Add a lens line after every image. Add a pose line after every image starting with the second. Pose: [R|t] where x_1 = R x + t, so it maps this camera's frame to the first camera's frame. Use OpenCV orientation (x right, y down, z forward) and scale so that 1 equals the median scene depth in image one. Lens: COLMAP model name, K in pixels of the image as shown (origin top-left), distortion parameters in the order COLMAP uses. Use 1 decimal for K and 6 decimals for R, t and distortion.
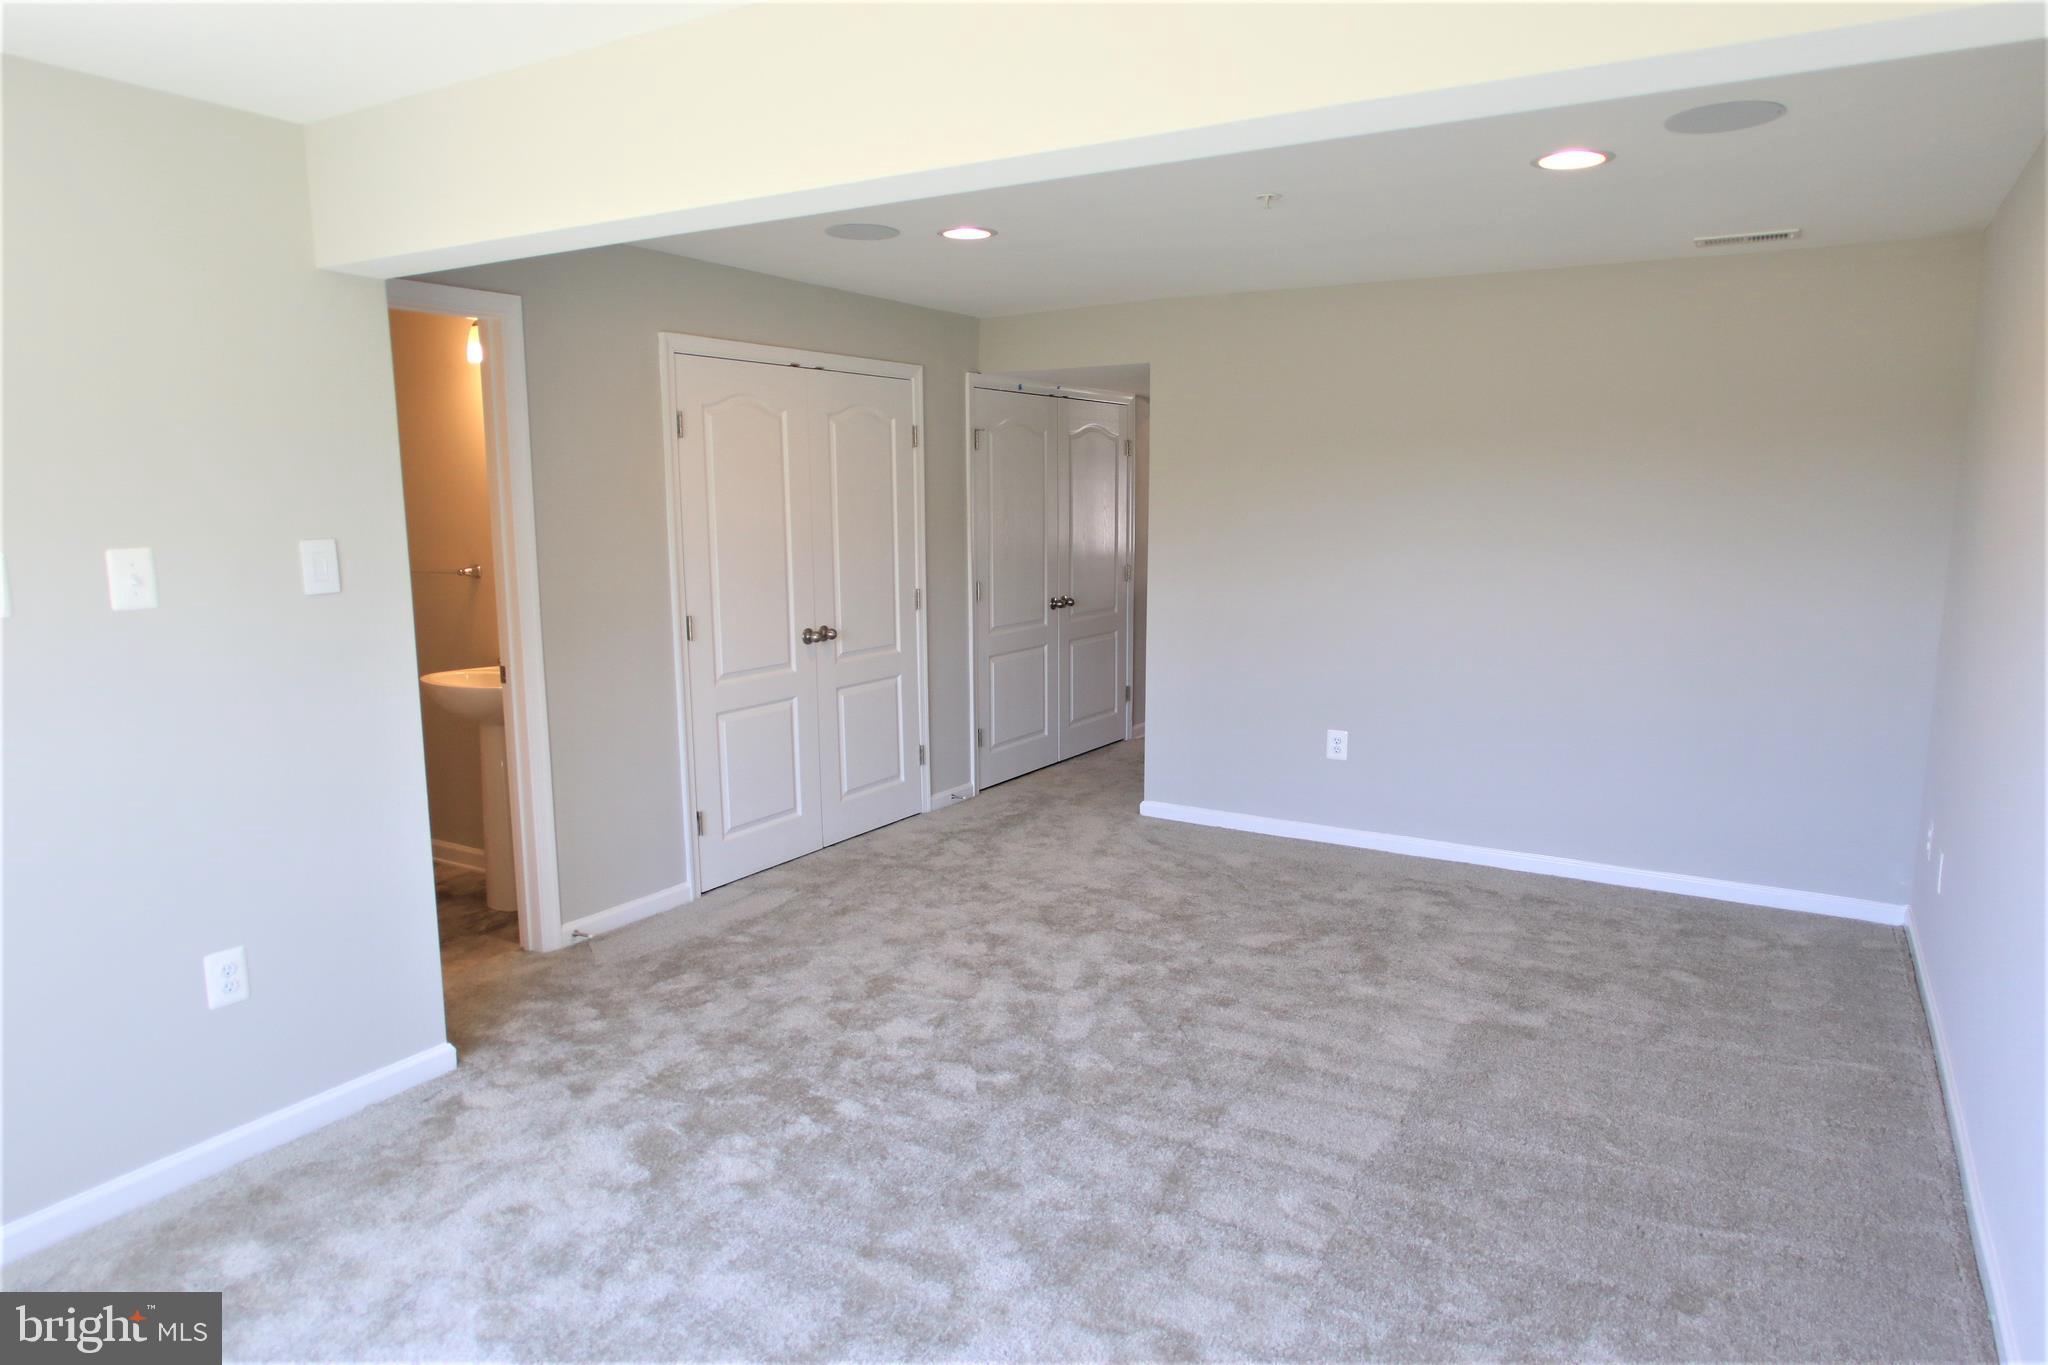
lens RADIAL K [[1289.3, 0, 1024.0], [0, 1289.3, 682.5], [0, 0, 1]] dist [0.000212, 0.000083]
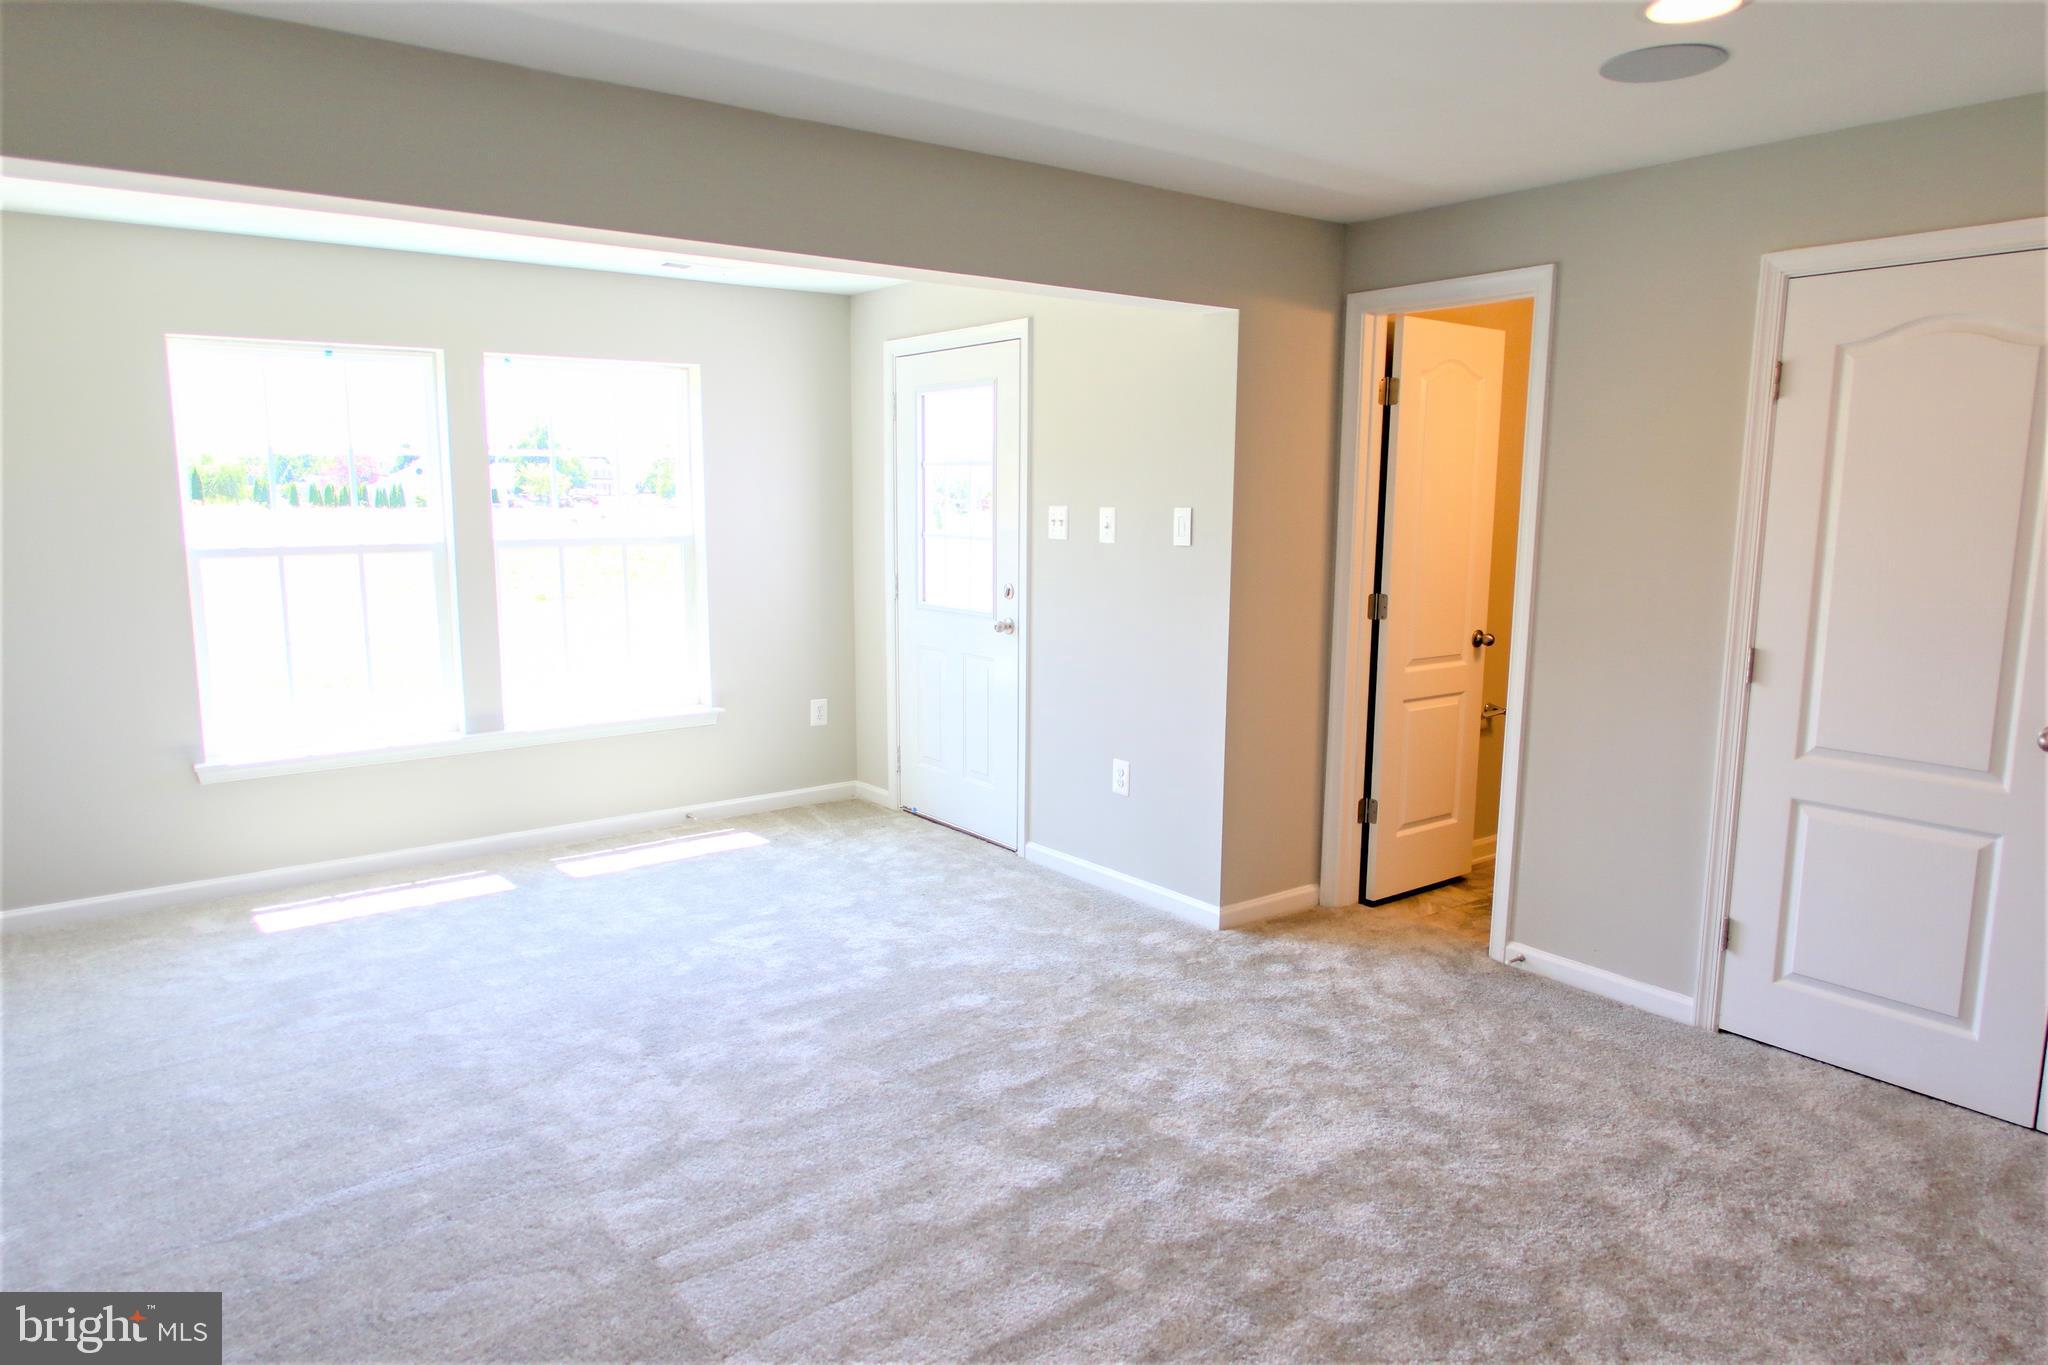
lens RADIAL K [[1289.3, 0, 1024.0], [0, 1289.3, 682.5], [0, 0, 1]] dist [0.000212, 0.000083]
pose [[-0.370671, 0.141275, -0.917957, 0.572813], [-0.140819, 0.968388, 0.205899, -0.128823], [0.918027, 0.205587, -0.339059, 0.912841]]
